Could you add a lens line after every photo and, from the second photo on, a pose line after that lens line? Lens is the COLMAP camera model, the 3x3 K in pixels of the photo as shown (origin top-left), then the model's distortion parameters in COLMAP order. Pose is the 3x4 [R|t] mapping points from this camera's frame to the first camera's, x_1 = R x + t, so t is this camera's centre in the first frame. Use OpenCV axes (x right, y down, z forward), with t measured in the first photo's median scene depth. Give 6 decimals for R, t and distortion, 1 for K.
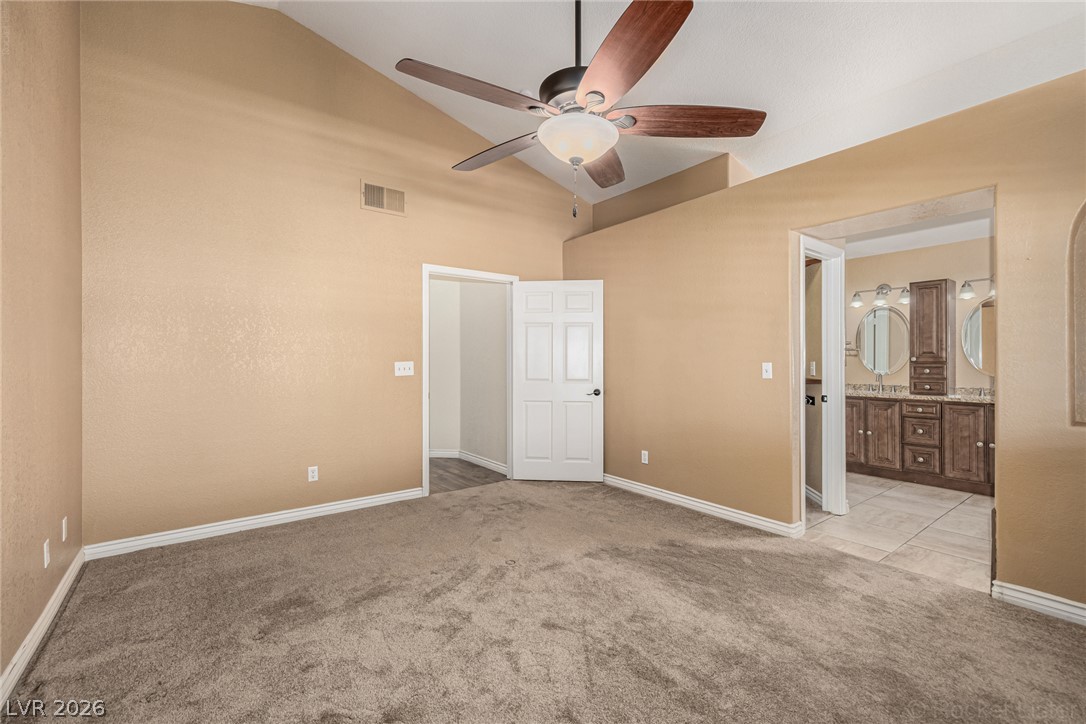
lens RADIAL K [[462.4, 0, 541.9], [0, 462.4, 360.1], [0, 0, 1]] dist [-0.002780, -0.000304]
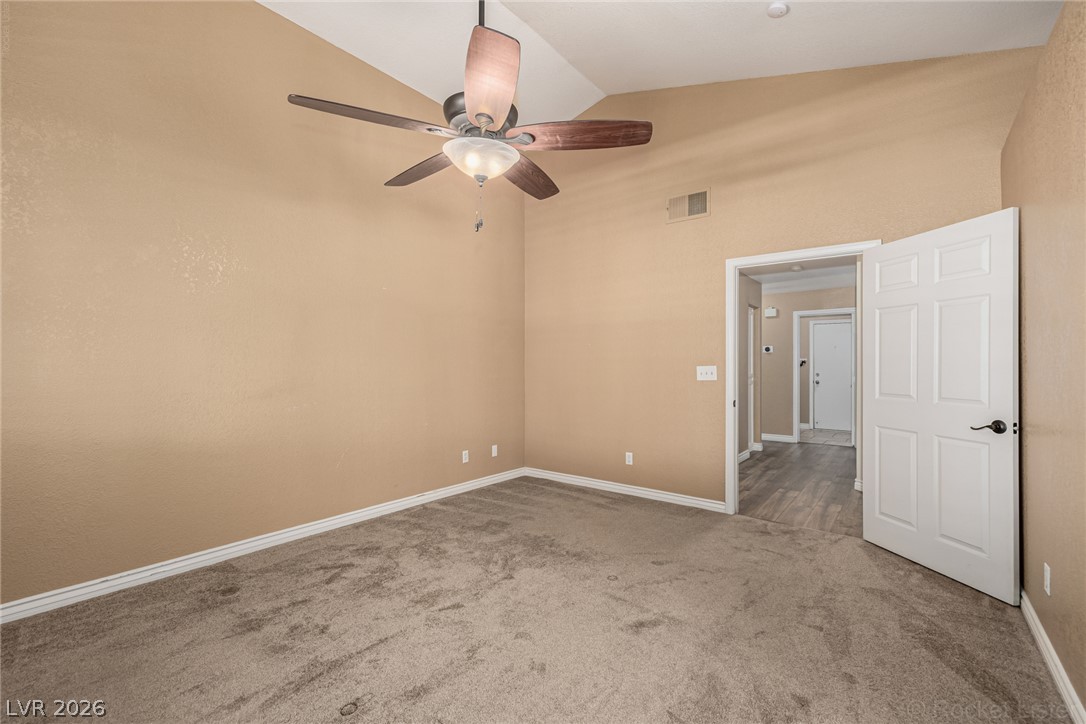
lens RADIAL K [[461.2, 0, 536.5], [0, 461.2, 362.5], [0, 0, 1]] dist [-0.001967, -0.000167]
pose [[0.256432, -0.002432, -0.966559, 0.538000], [0.000262, 0.999997, -0.002446, -0.001975], [0.966562, 0.000374, 0.256432, 0.403658]]
